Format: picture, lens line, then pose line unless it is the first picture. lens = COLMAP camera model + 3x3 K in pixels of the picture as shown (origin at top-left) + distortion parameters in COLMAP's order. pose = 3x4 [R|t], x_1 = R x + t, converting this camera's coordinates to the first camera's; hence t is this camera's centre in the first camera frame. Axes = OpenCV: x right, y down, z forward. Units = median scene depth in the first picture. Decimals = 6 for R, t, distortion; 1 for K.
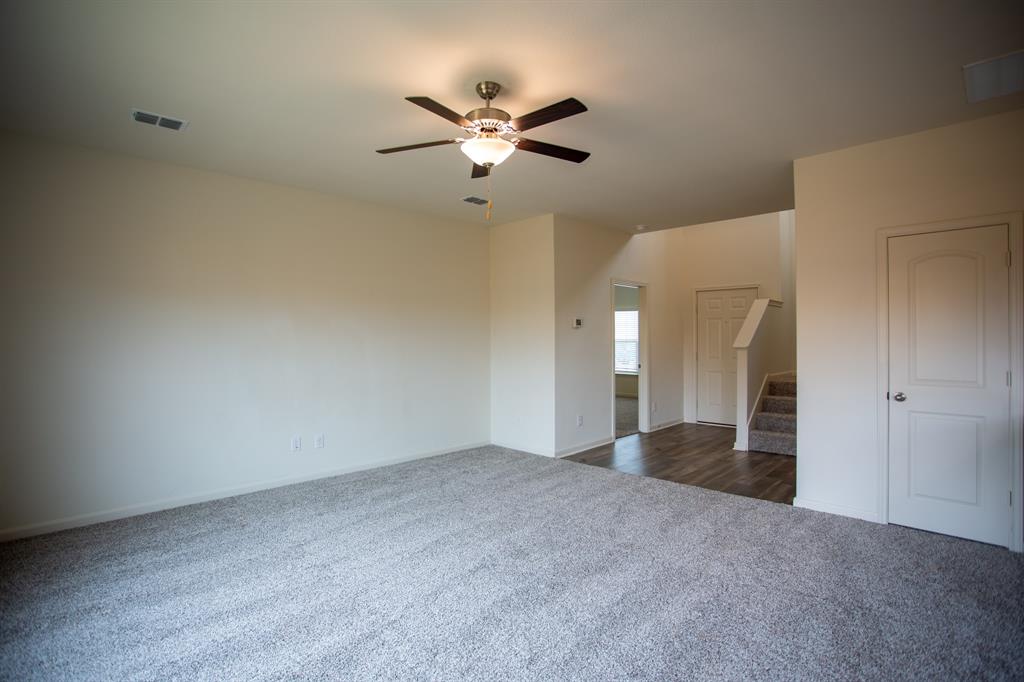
lens RADIAL K [[498.4, 0, 508.6], [0, 498.4, 339.3], [0, 0, 1]] dist [-0.071171, 0.028801]
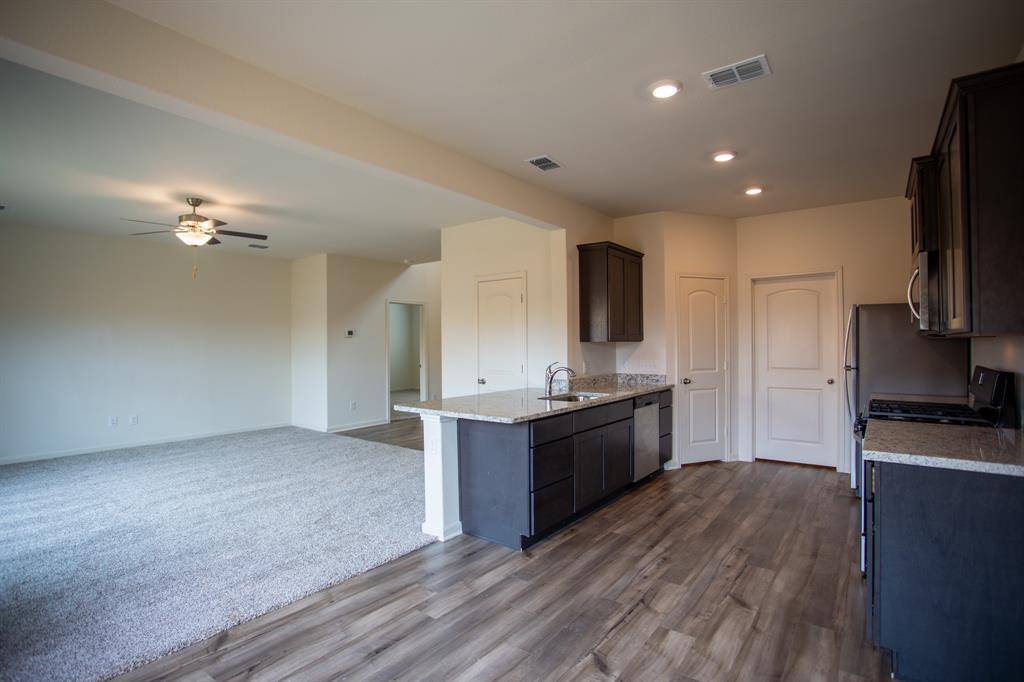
lens RADIAL K [[498.4, 0, 508.6], [0, 498.4, 339.3], [0, 0, 1]] dist [-0.071171, 0.028801]
pose [[0.991678, -0.002033, 0.128725, 0.558354], [0.003215, 0.999955, -0.008976, -0.004673], [-0.128701, 0.009315, 0.991640, -0.553765]]
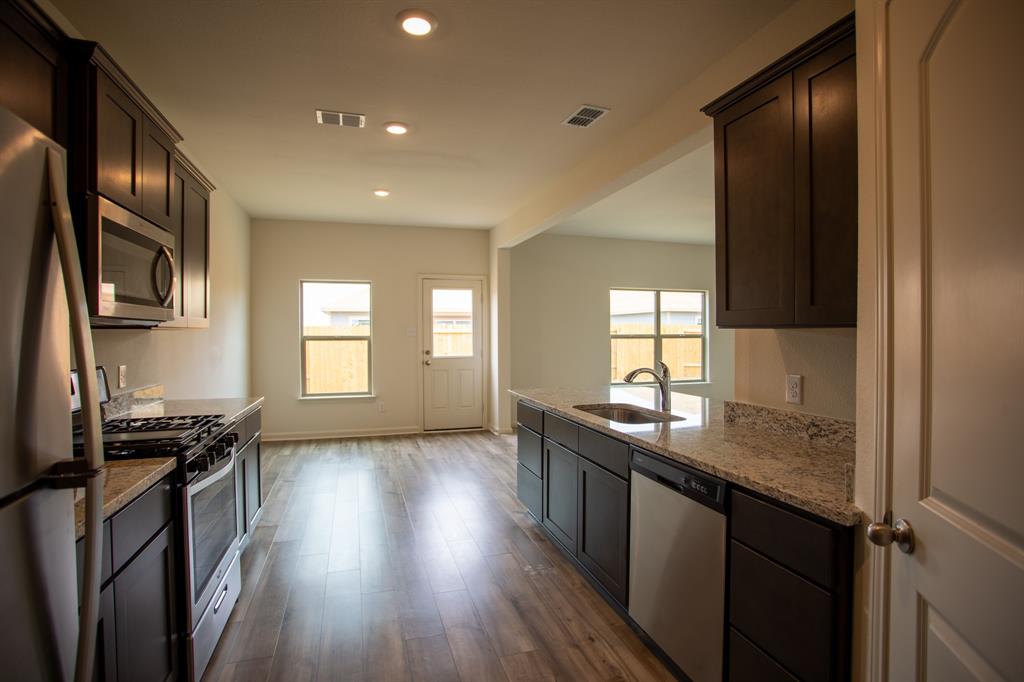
lens RADIAL K [[498.4, 0, 508.6], [0, 498.4, 339.3], [0, 0, 1]] dist [-0.071171, 0.028801]
pose [[-0.469939, 0.015721, -0.882559, 1.490475], [0.002774, 0.999863, 0.016333, -0.006361], [0.882695, 0.005227, -0.469918, 0.615752]]
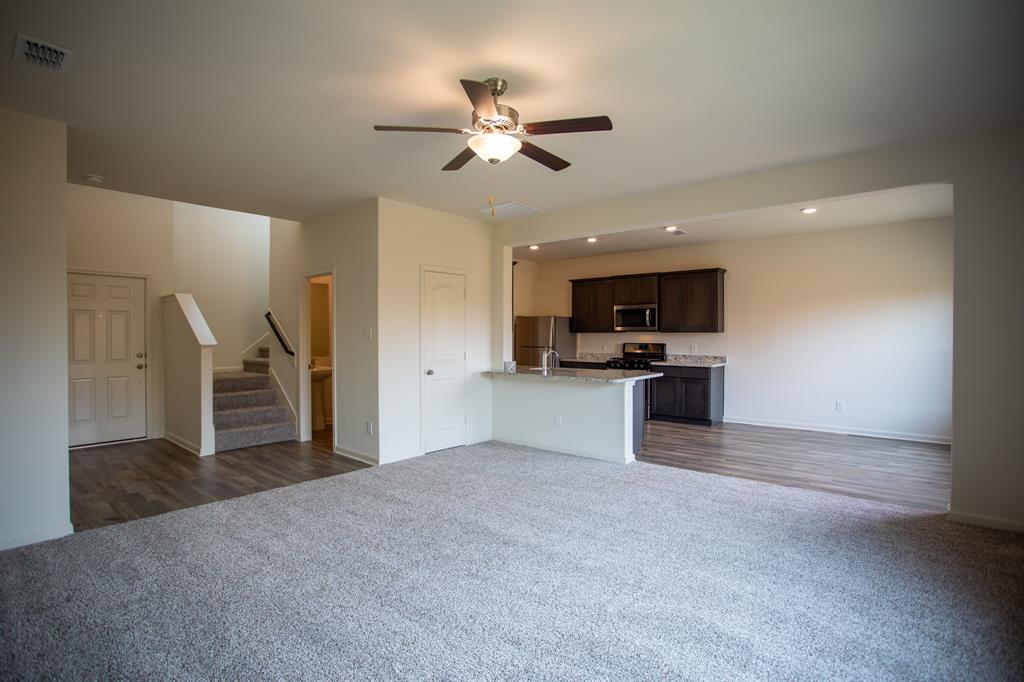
lens RADIAL K [[498.4, 0, 508.6], [0, 498.4, 339.3], [0, 0, 1]] dist [-0.071171, 0.028801]
pose [[-0.064533, -0.006635, 0.997893, -0.696147], [0.002485, 0.999974, 0.006810, 0.000231], [-0.997912, 0.002919, -0.064515, 0.690369]]
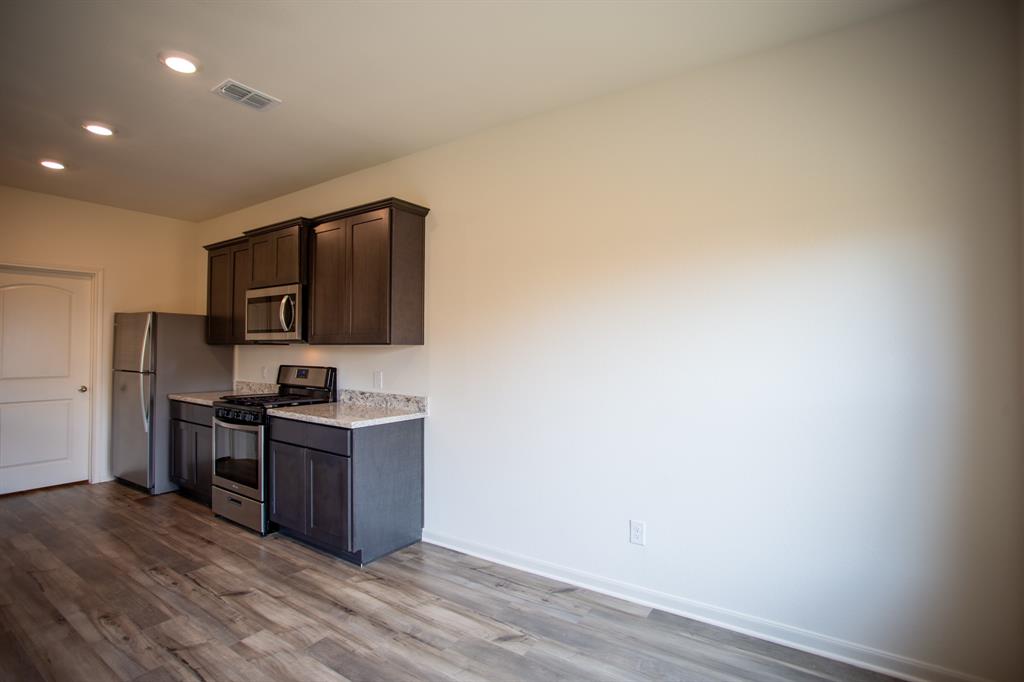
lens RADIAL K [[498.4, 0, 508.6], [0, 498.4, 339.3], [0, 0, 1]] dist [-0.071171, 0.028801]
pose [[-0.179287, 0.020660, 0.983580, 0.223574], [-0.002590, 0.999766, -0.021472, -0.002481], [-0.983793, -0.006397, -0.179192, -0.220092]]
